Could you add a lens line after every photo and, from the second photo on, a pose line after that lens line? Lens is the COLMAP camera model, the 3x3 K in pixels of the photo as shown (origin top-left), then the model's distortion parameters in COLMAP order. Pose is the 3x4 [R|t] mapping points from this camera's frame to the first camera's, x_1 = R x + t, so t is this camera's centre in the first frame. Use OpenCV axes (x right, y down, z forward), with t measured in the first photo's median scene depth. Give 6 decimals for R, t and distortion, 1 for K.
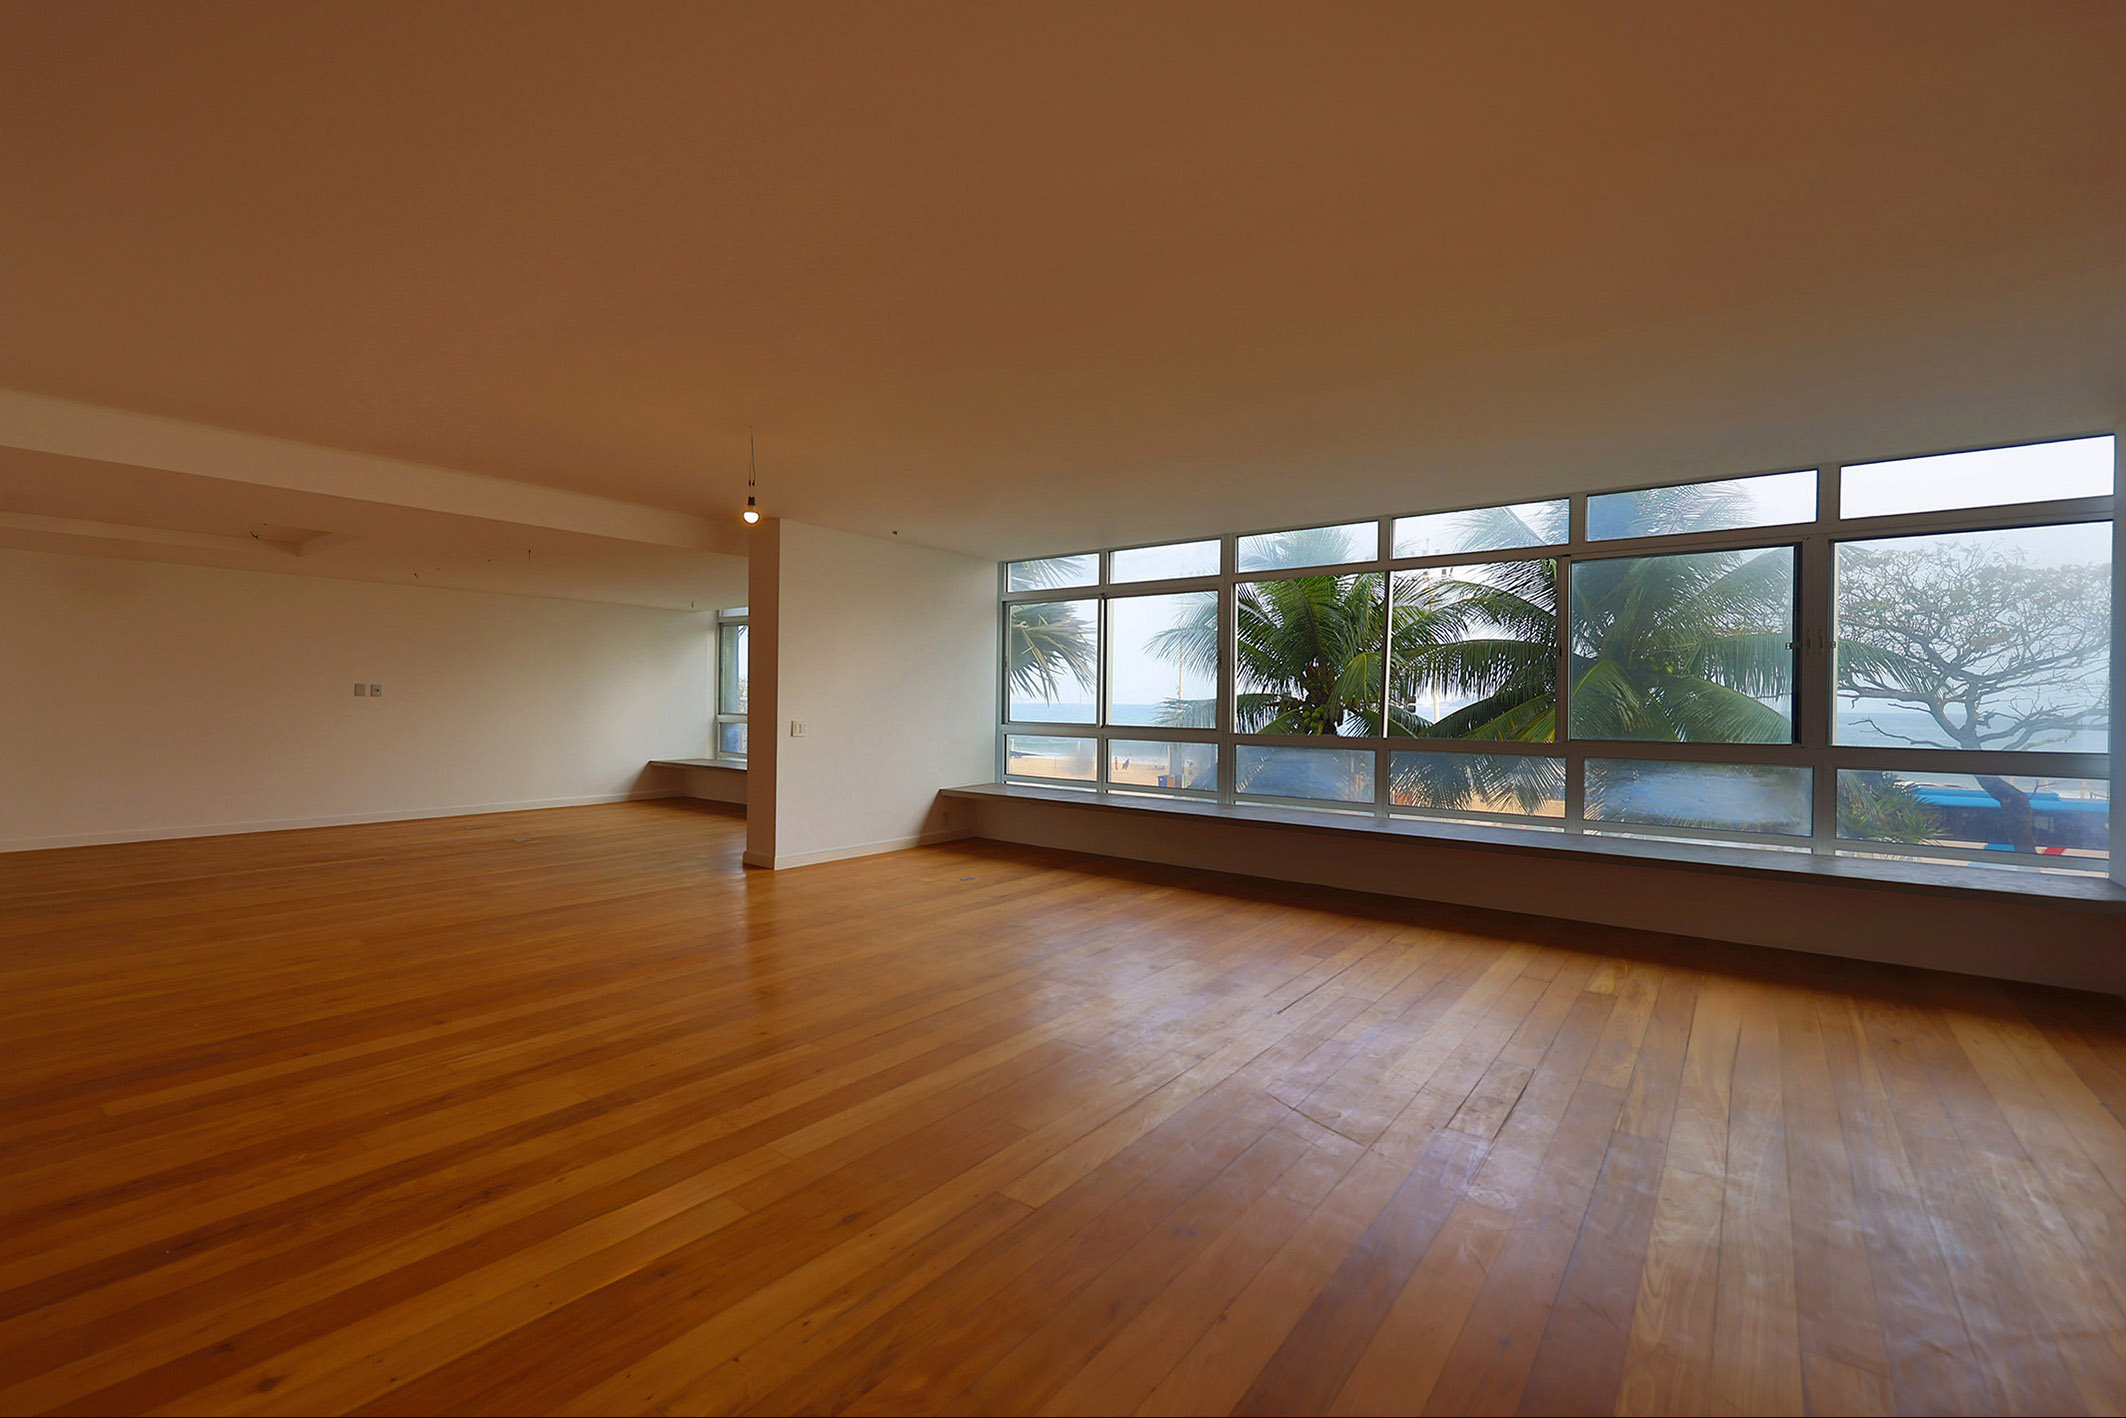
lens RADIAL K [[857.1, 0, 1062.3], [0, 857.1, 704.4], [0, 0, 1]] dist [-0.001116, -0.000176]
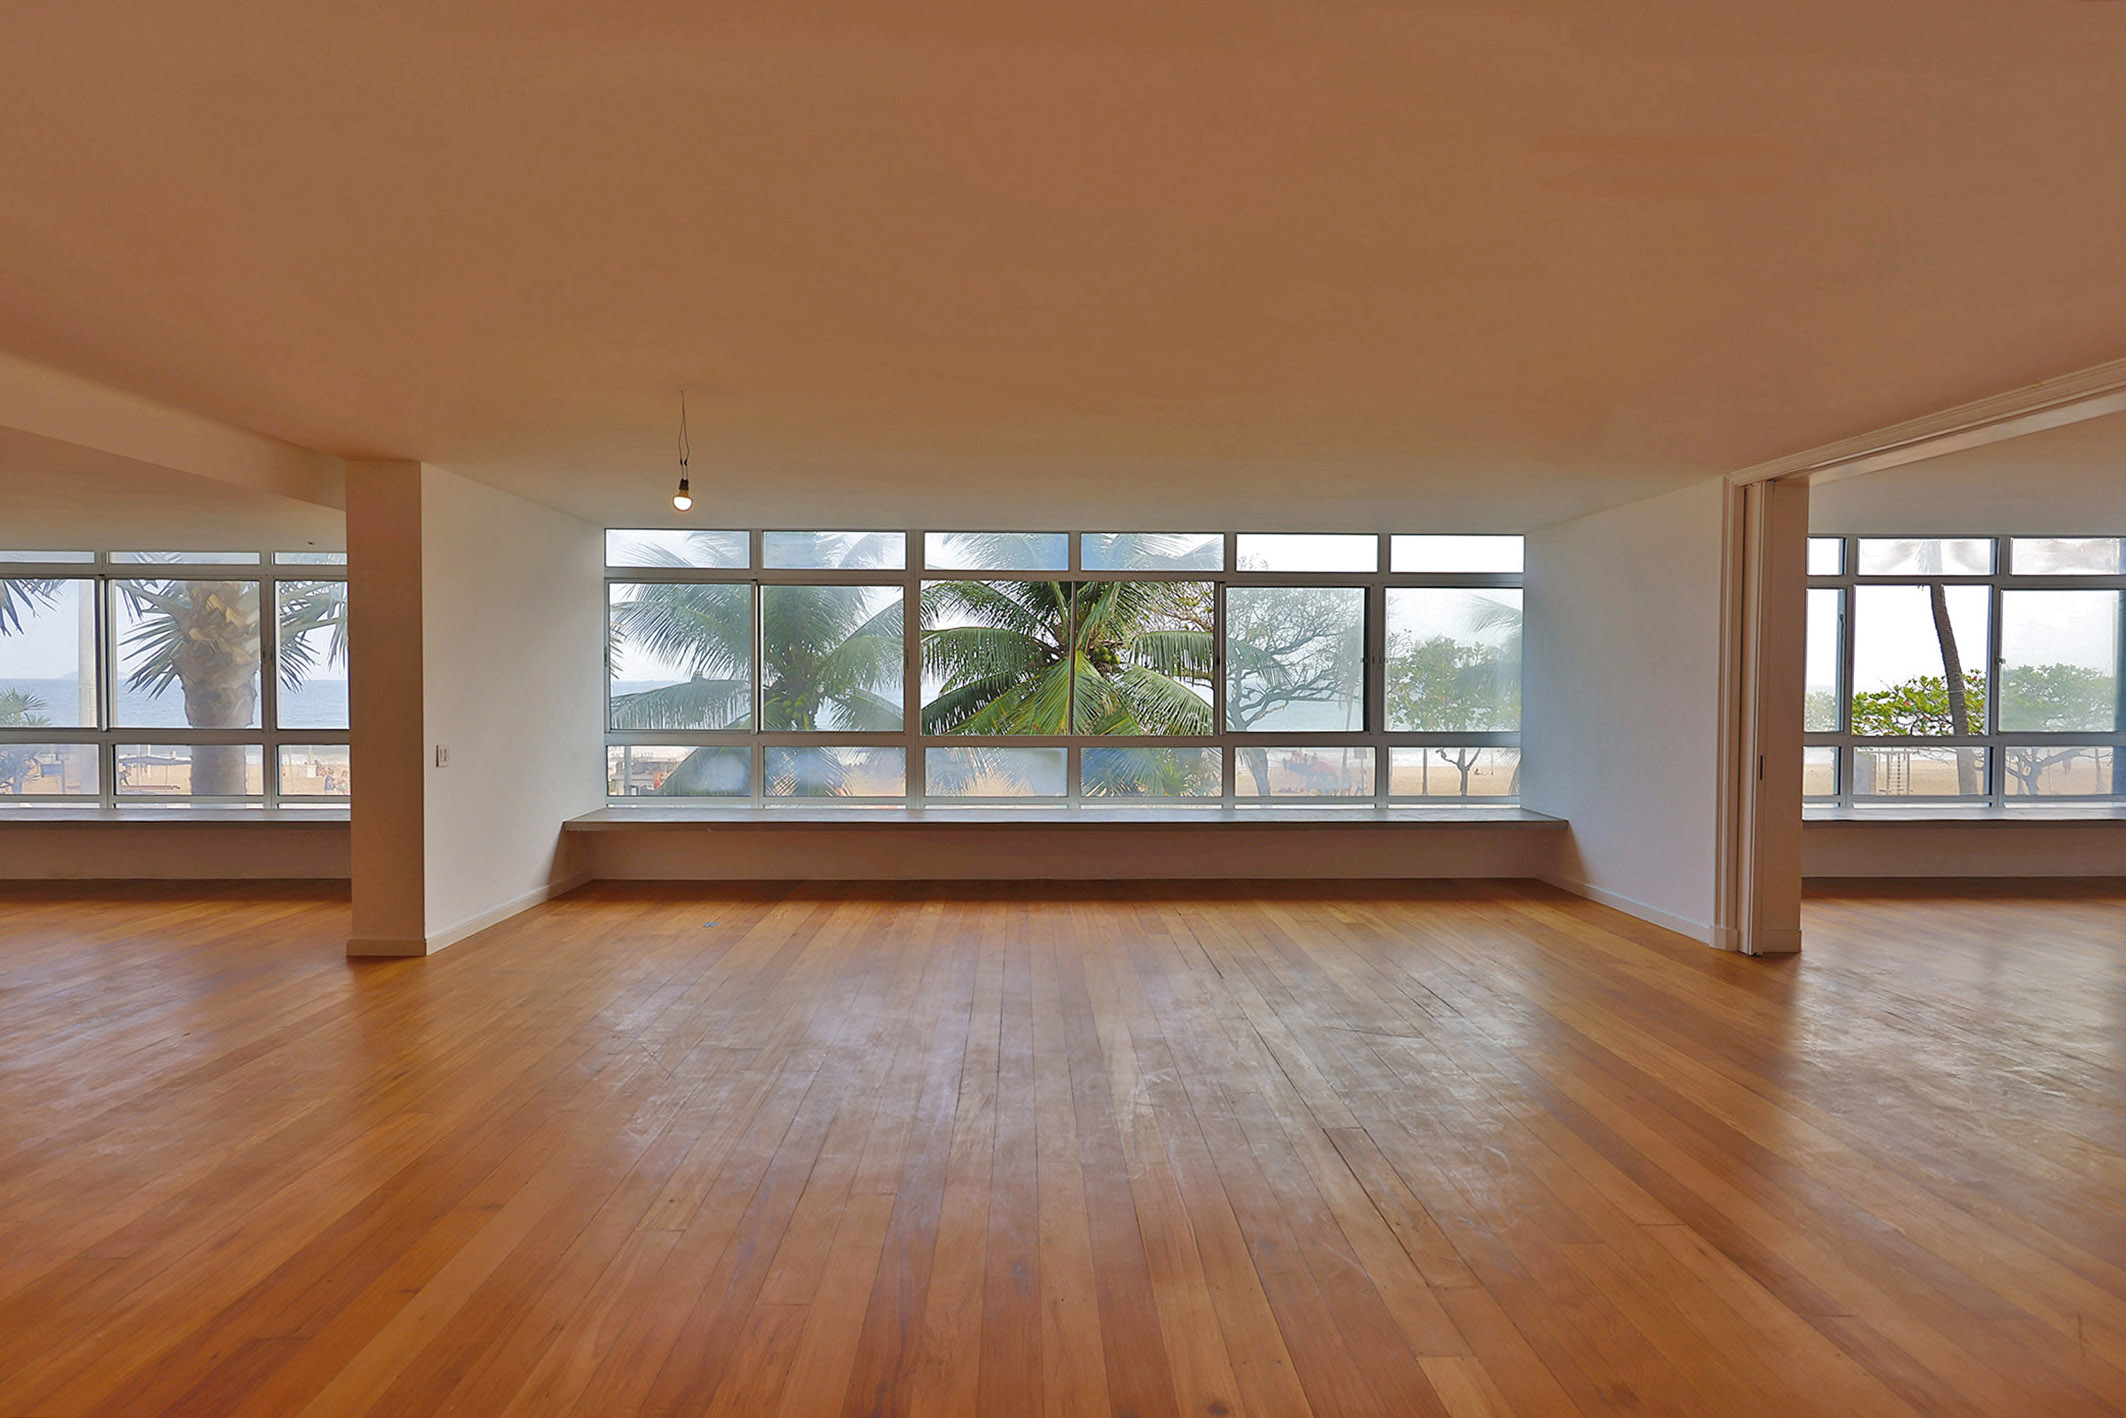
lens RADIAL K [[977.5, 0, 1059.6], [0, 977.5, 702.4], [0, 0, 1]] dist [-0.000663, -0.000039]
pose [[0.792022, -0.020353, 0.610153, -0.399996], [0.009183, 0.999728, 0.021428, -0.029994], [-0.610423, -0.011368, 0.791994, 0.031909]]
